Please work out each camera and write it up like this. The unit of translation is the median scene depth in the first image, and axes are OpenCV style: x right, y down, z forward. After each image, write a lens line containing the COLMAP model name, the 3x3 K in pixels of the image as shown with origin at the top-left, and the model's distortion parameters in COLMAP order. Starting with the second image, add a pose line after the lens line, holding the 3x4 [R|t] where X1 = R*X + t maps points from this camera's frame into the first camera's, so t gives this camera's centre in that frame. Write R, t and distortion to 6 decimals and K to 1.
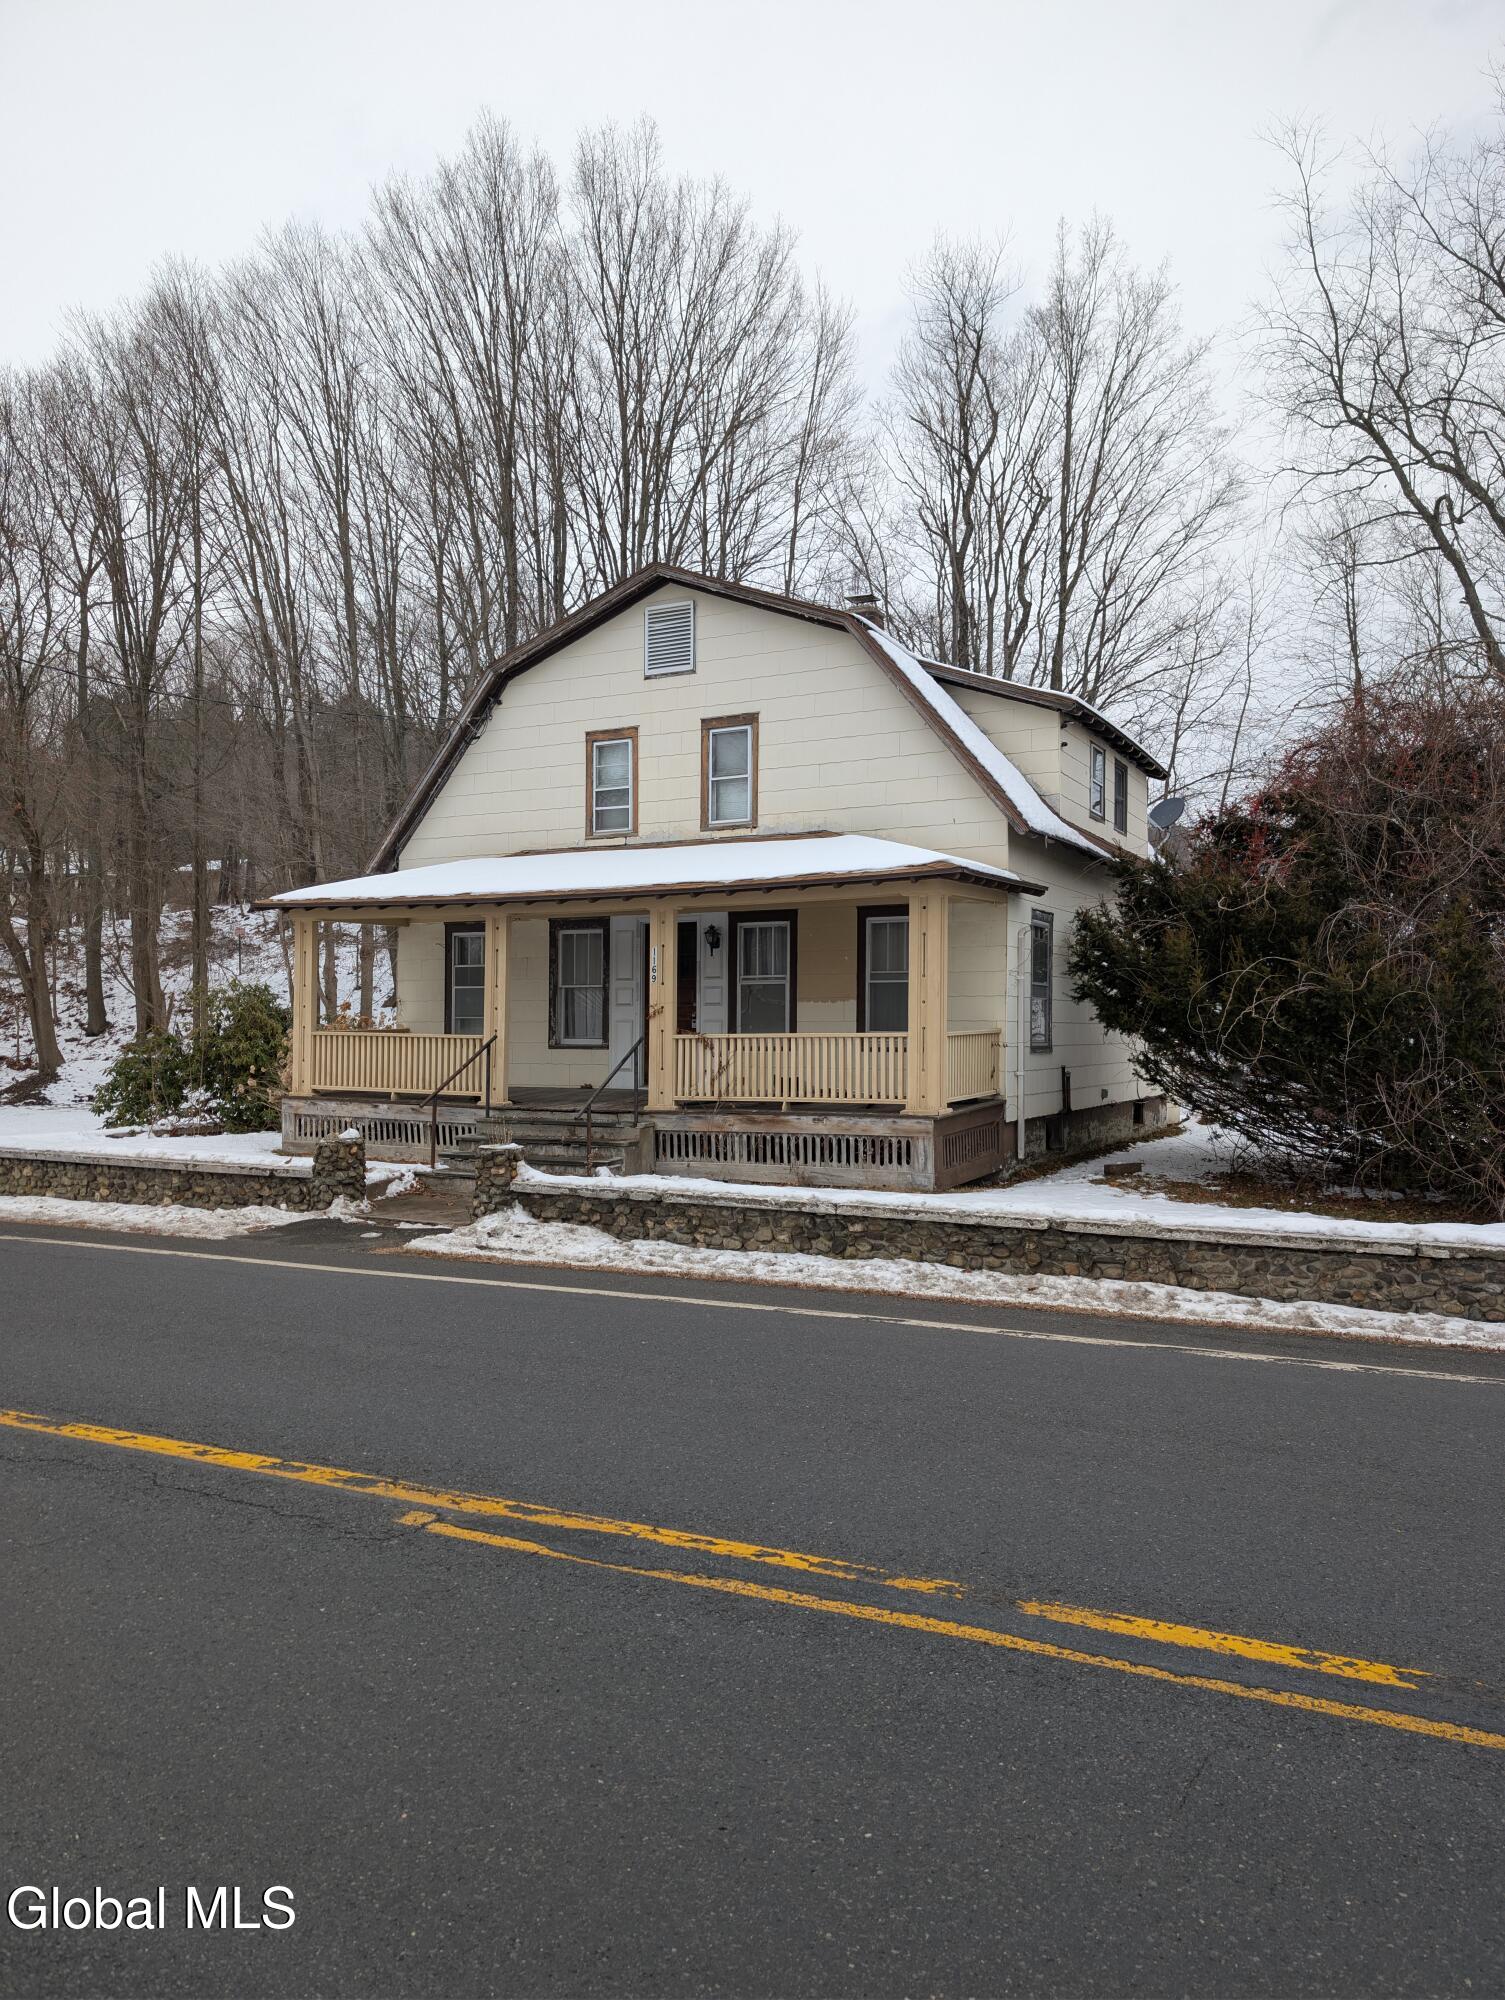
lens RADIAL K [[1446.4, 0, 756.8], [0, 1446.4, 997.3], [0, 0, 1]] dist [0.020397, -0.001335]
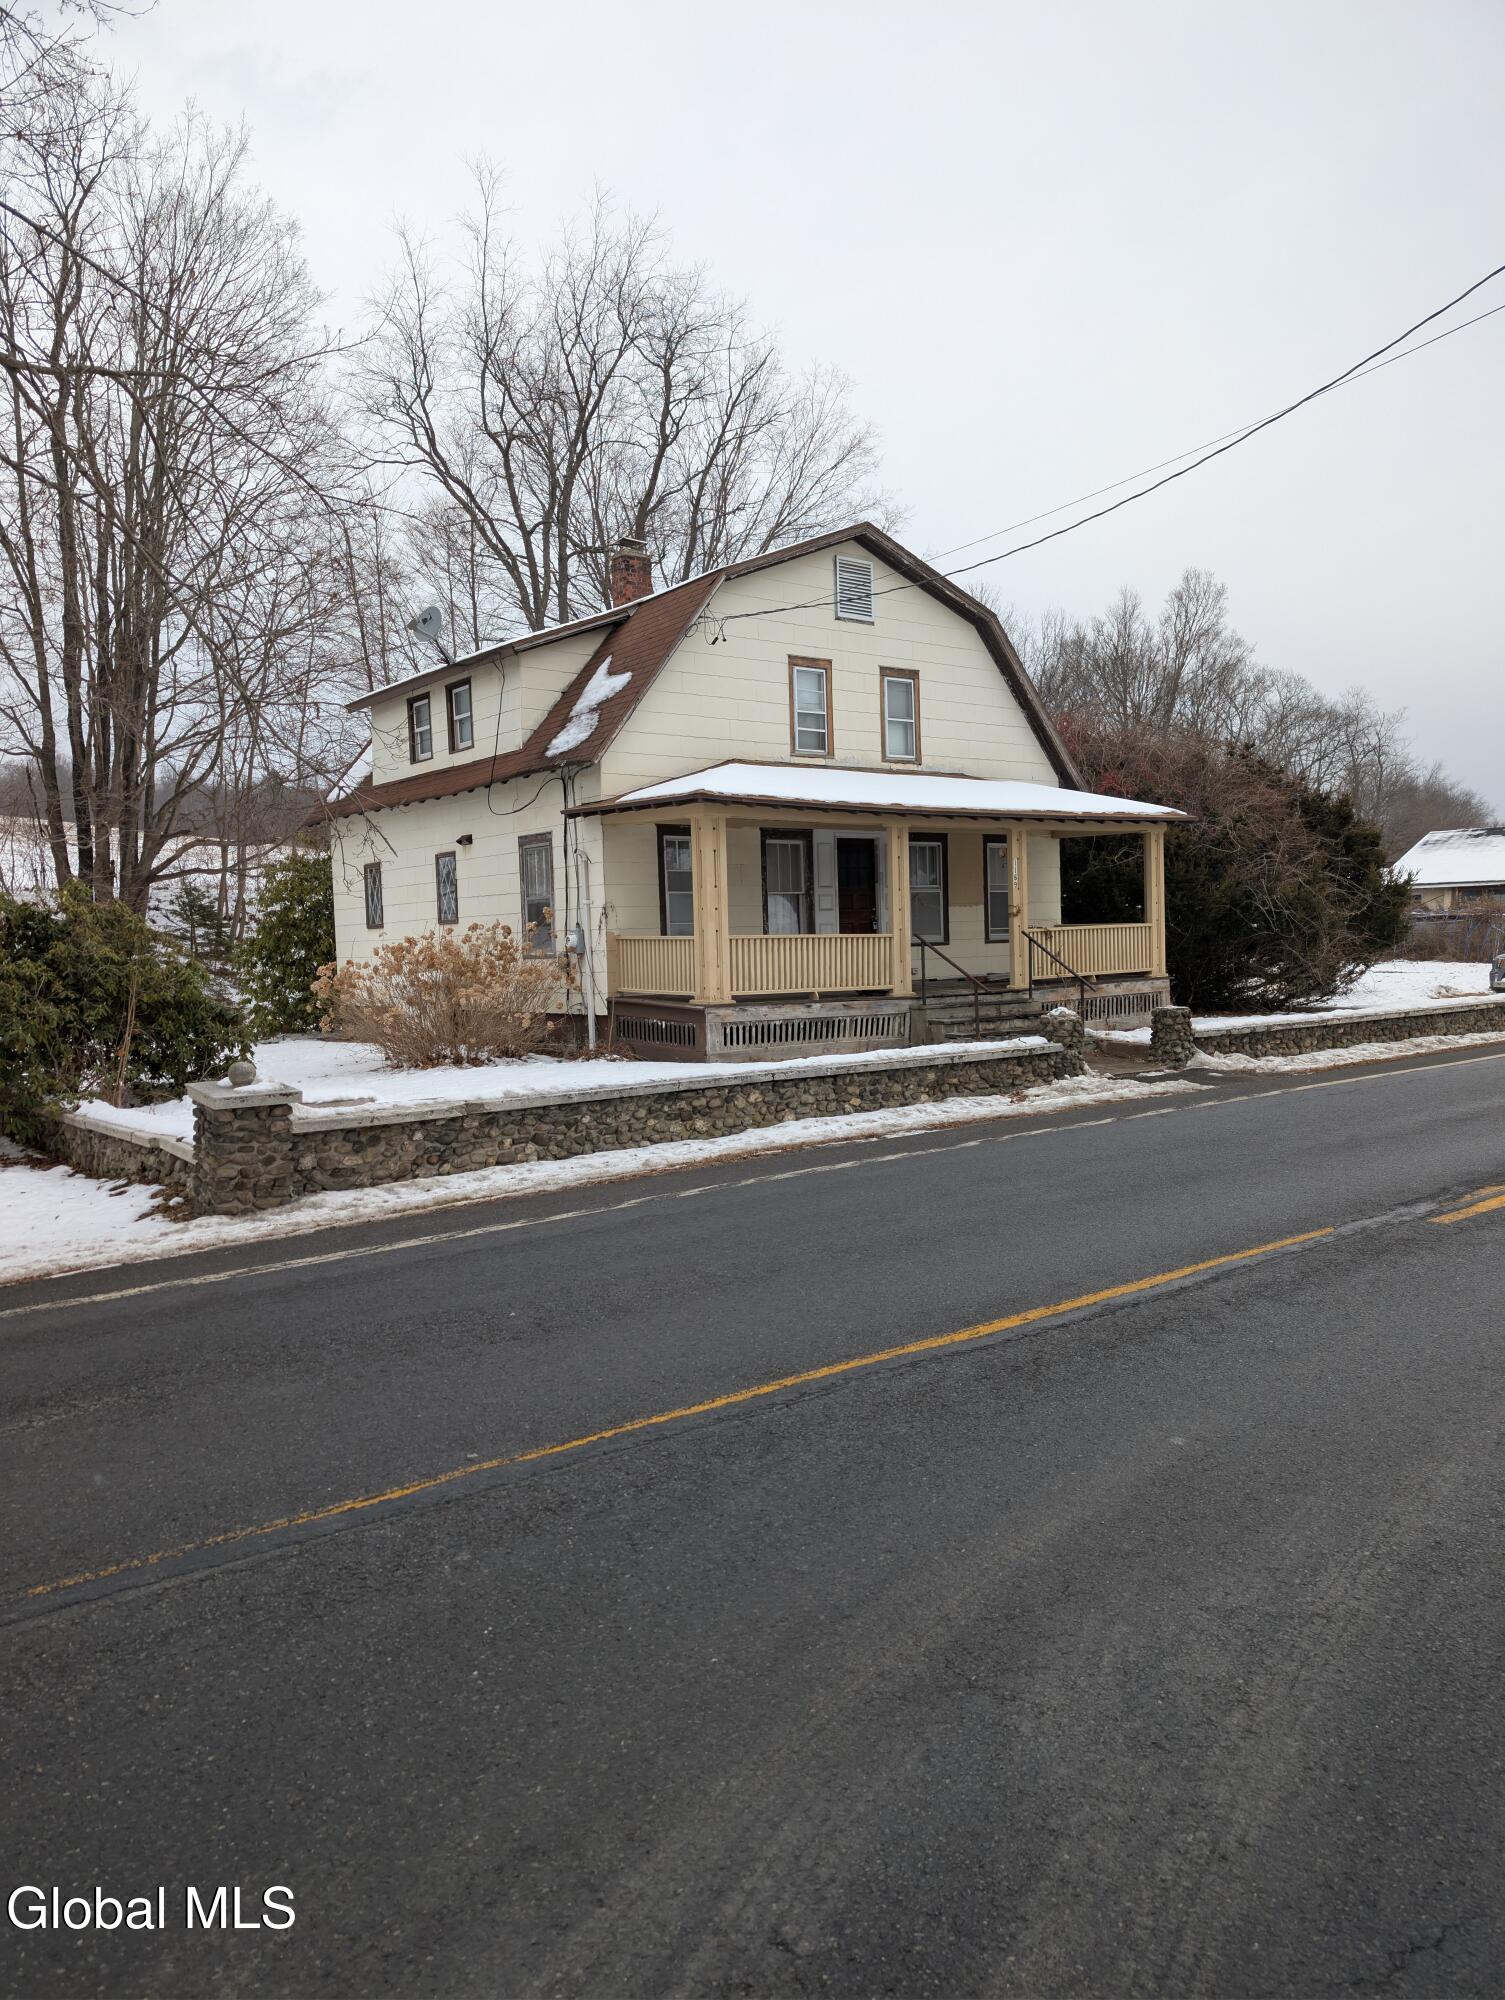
lens RADIAL K [[1446.4, 0, 757.2], [0, 1446.4, 1008.1], [0, 0, 1]] dist [0.020397, -0.001335]
pose [[0.420683, -0.057017, 0.905414, -1.165954], [0.008002, 0.998217, 0.059143, 0.015712], [-0.907172, -0.017635, 0.420390, 0.588996]]
